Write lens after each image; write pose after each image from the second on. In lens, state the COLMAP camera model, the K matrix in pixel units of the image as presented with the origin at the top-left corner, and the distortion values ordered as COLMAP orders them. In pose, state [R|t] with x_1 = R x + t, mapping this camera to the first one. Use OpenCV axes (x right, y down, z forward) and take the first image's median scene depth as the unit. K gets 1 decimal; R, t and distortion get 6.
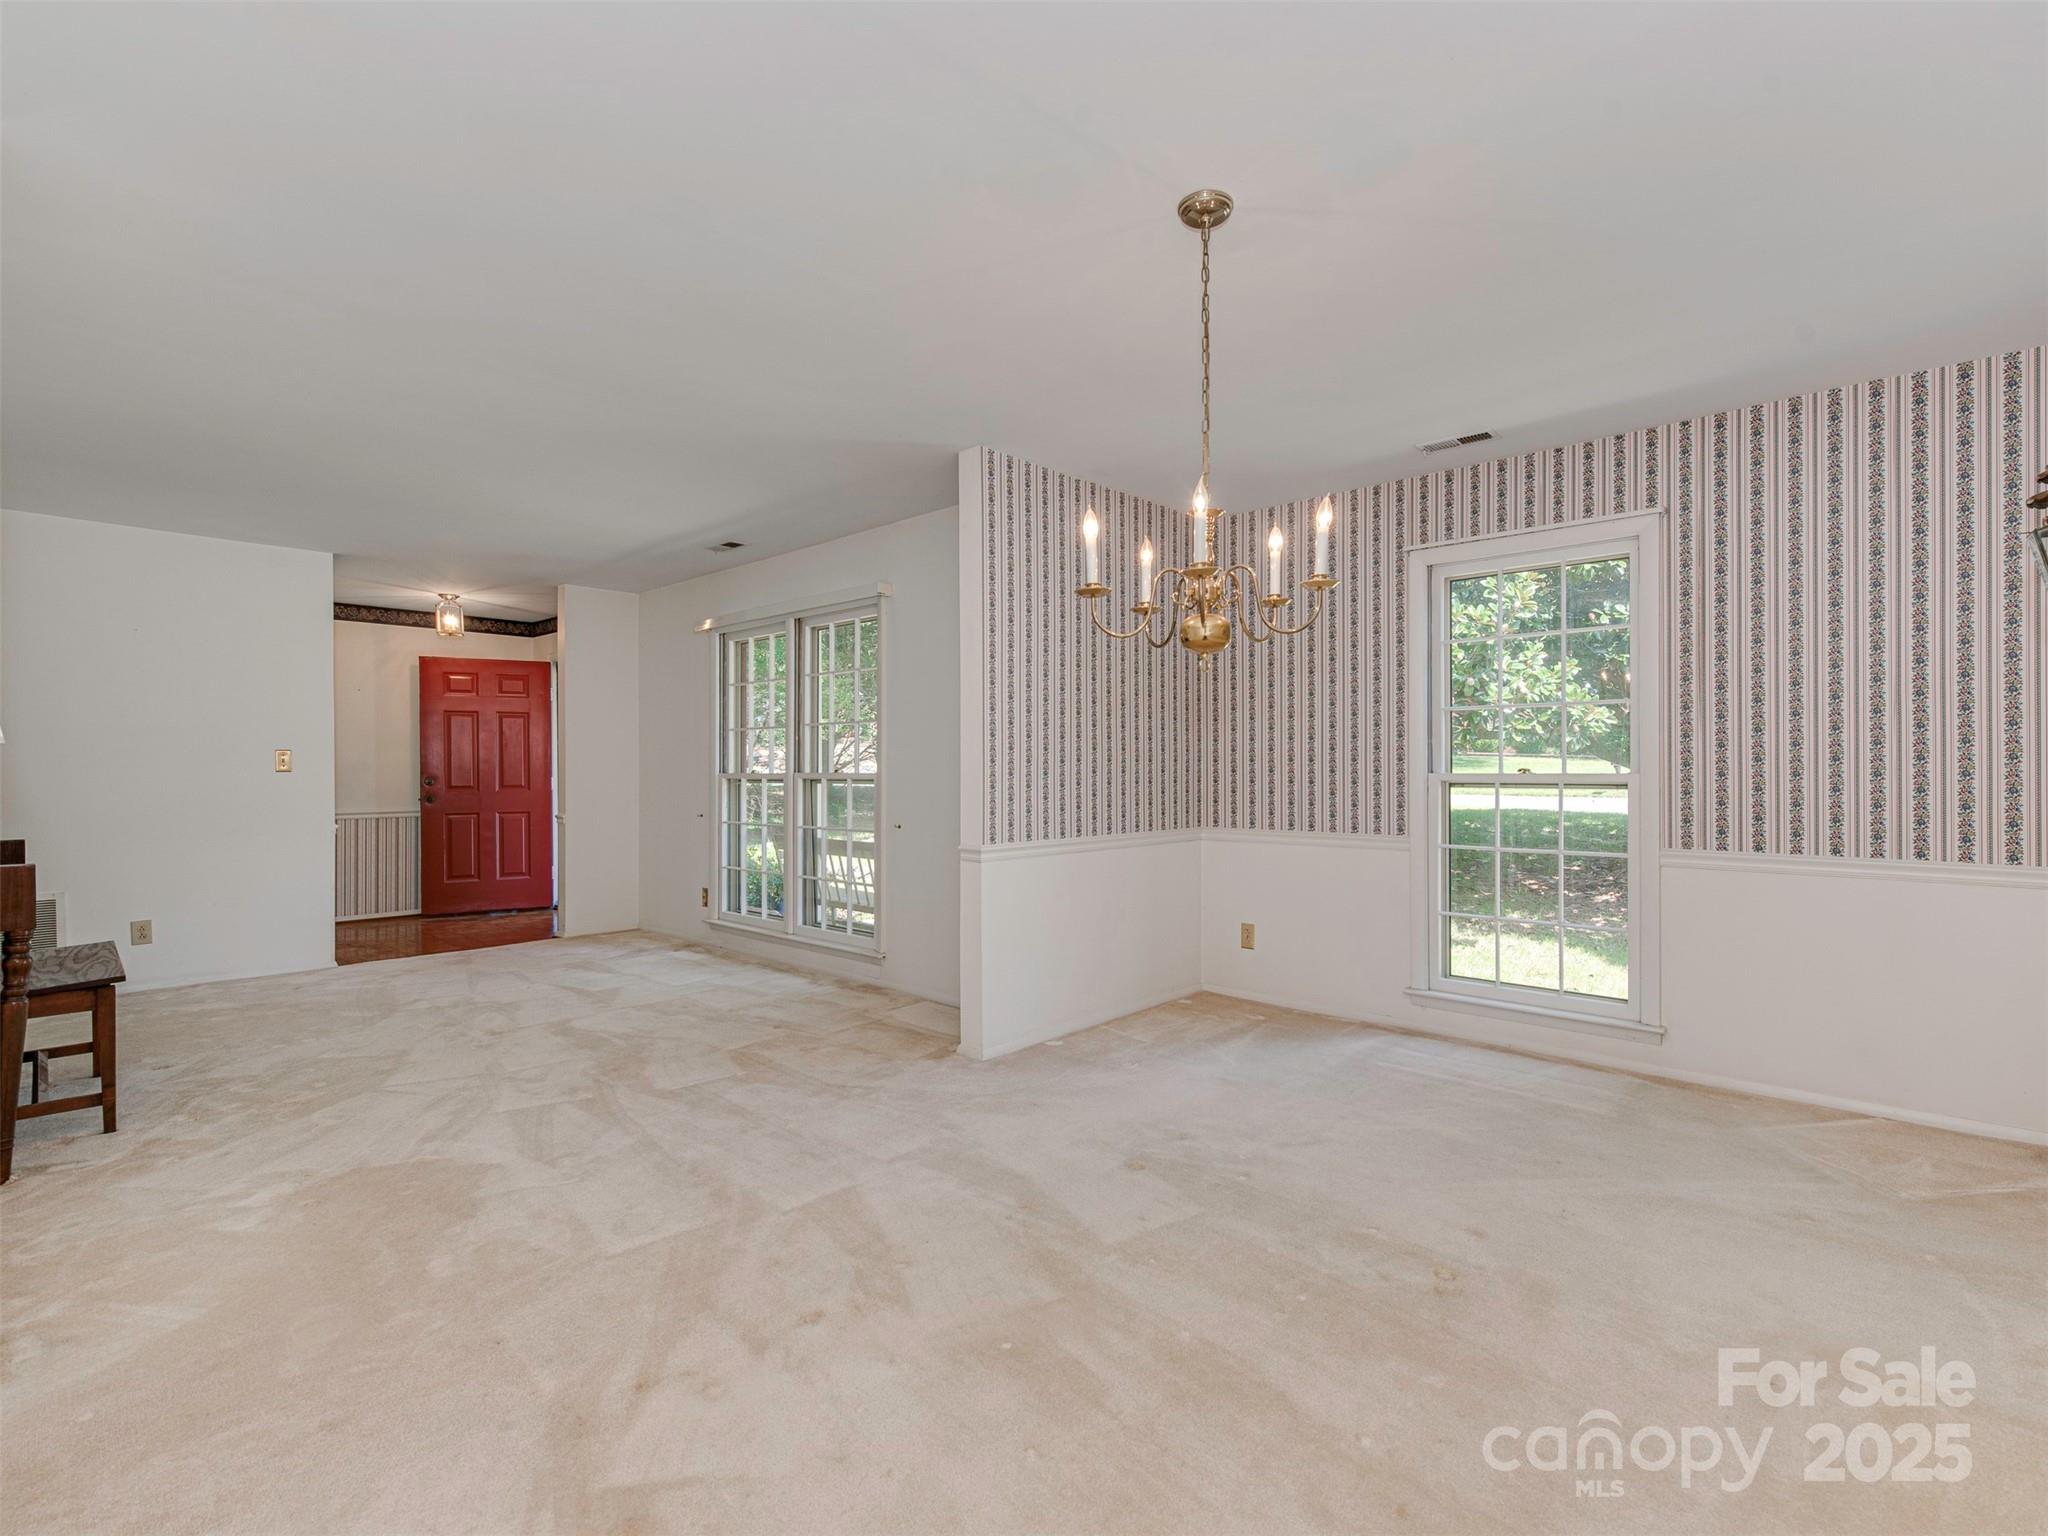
lens RADIAL K [[934.5, 0, 1011.0], [0, 934.5, 773.9], [0, 0, 1]] dist [-0.008545, -0.001127]
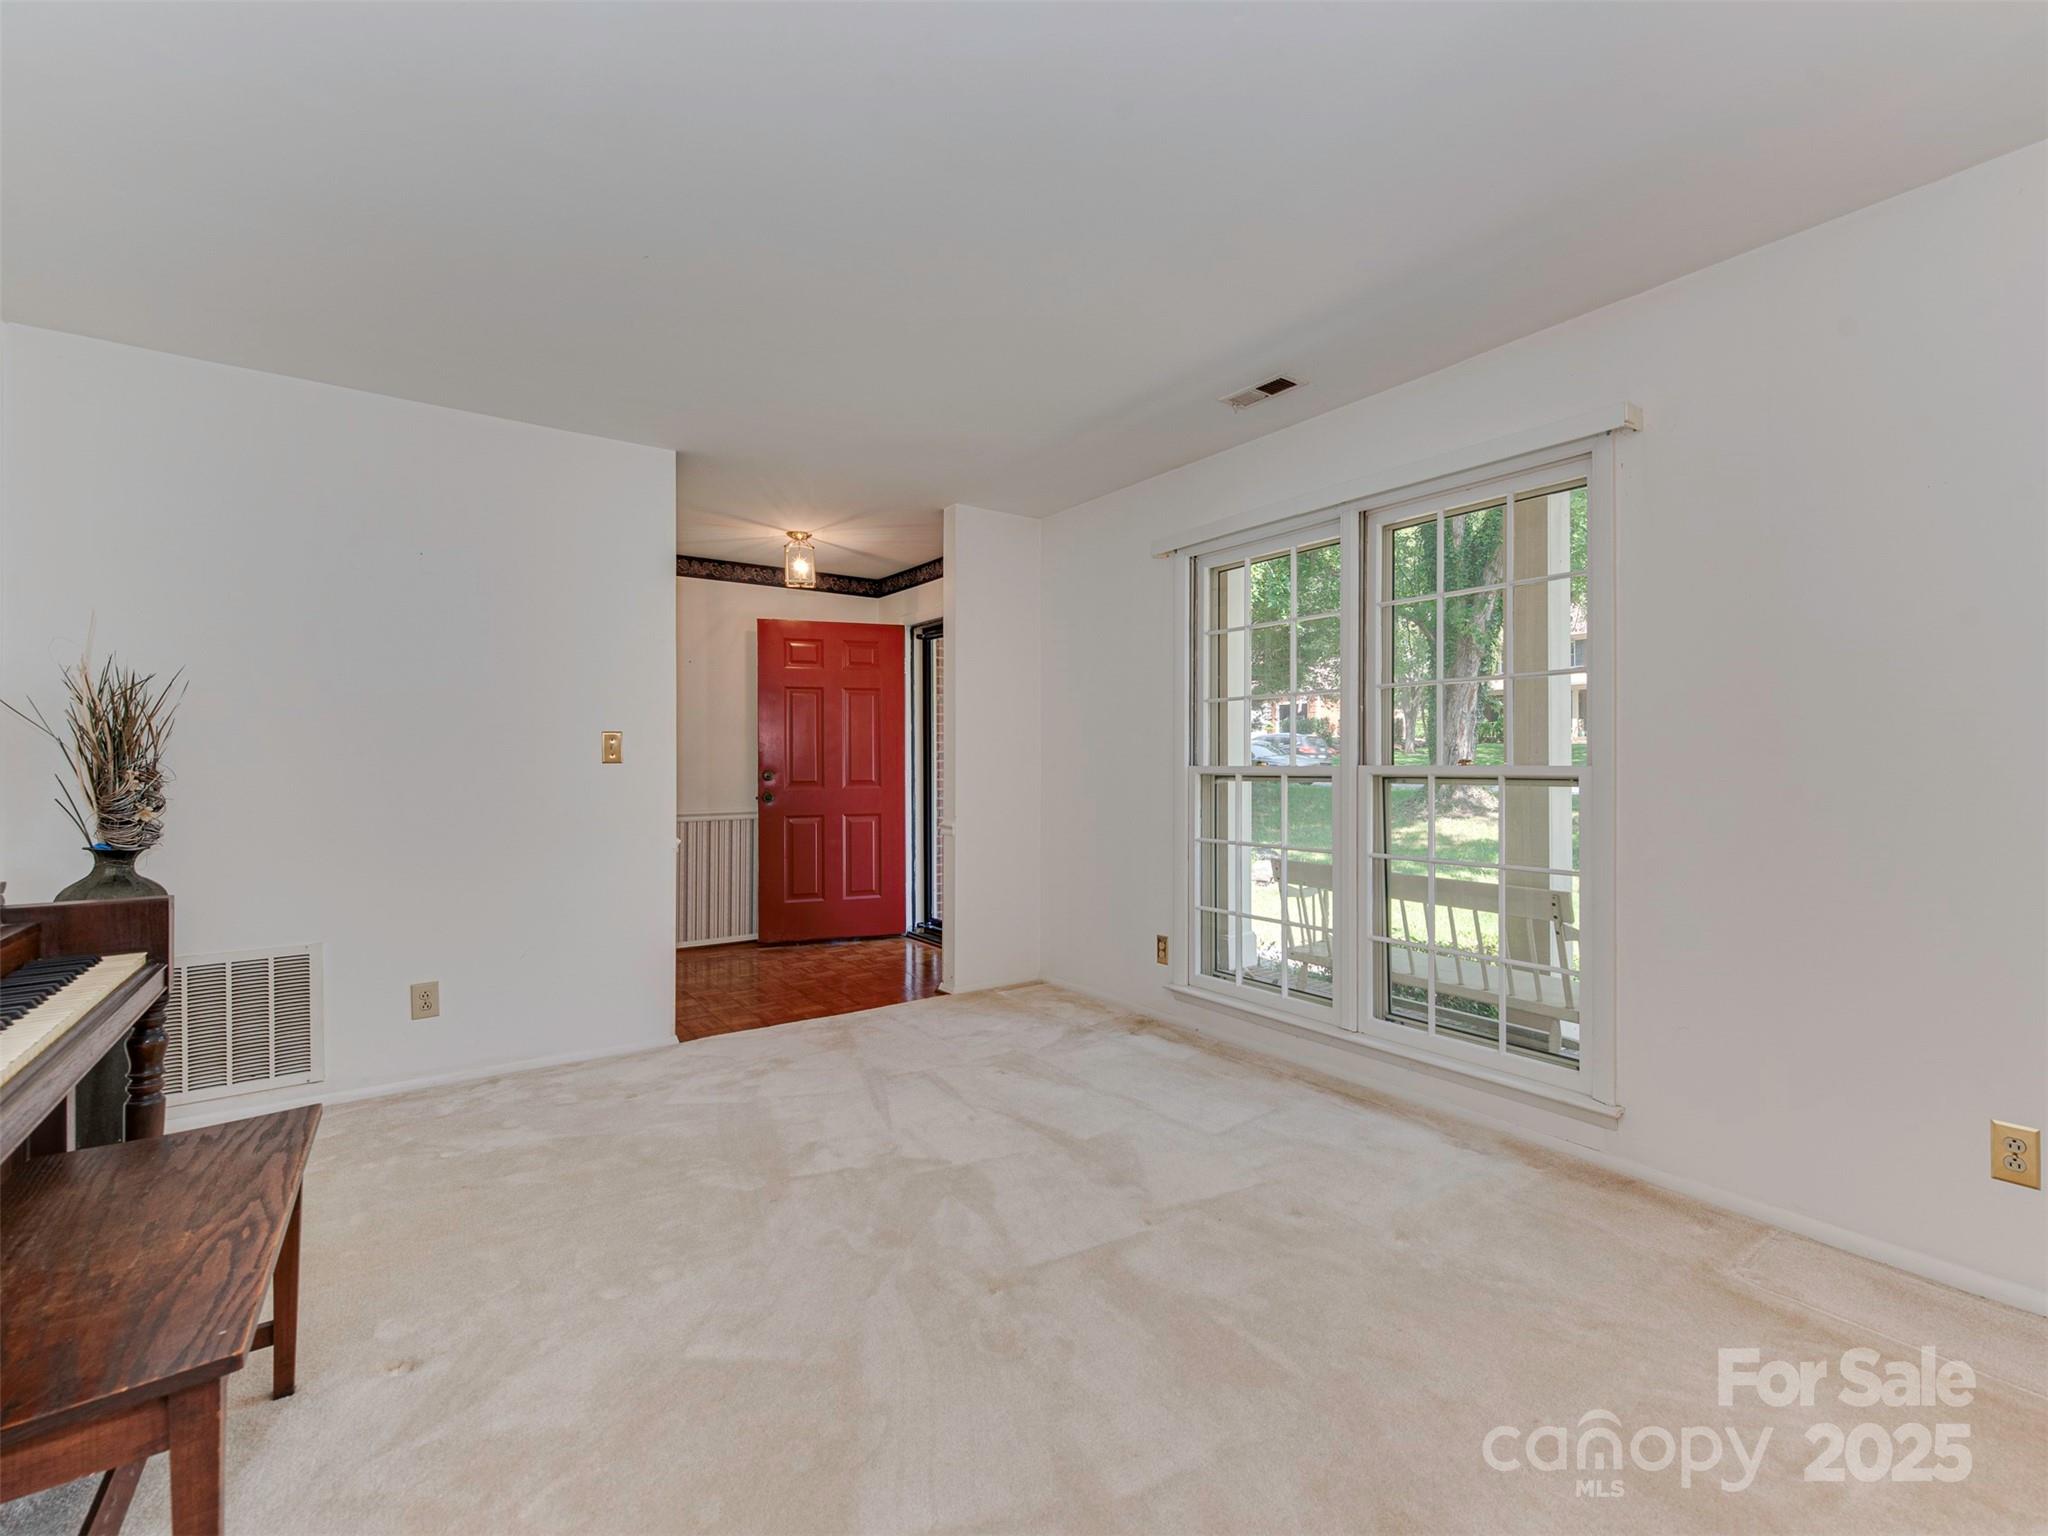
lens RADIAL K [[898.0, 0, 1031.8], [0, 898.0, 760.2], [0, 0, 1]] dist [0.005057, 0.000125]
pose [[0.977481, 0.001137, -0.211019, -0.266425], [-0.002916, 0.999963, -0.008121, 0.000333], [0.211002, 0.008553, 0.977448, 0.325898]]
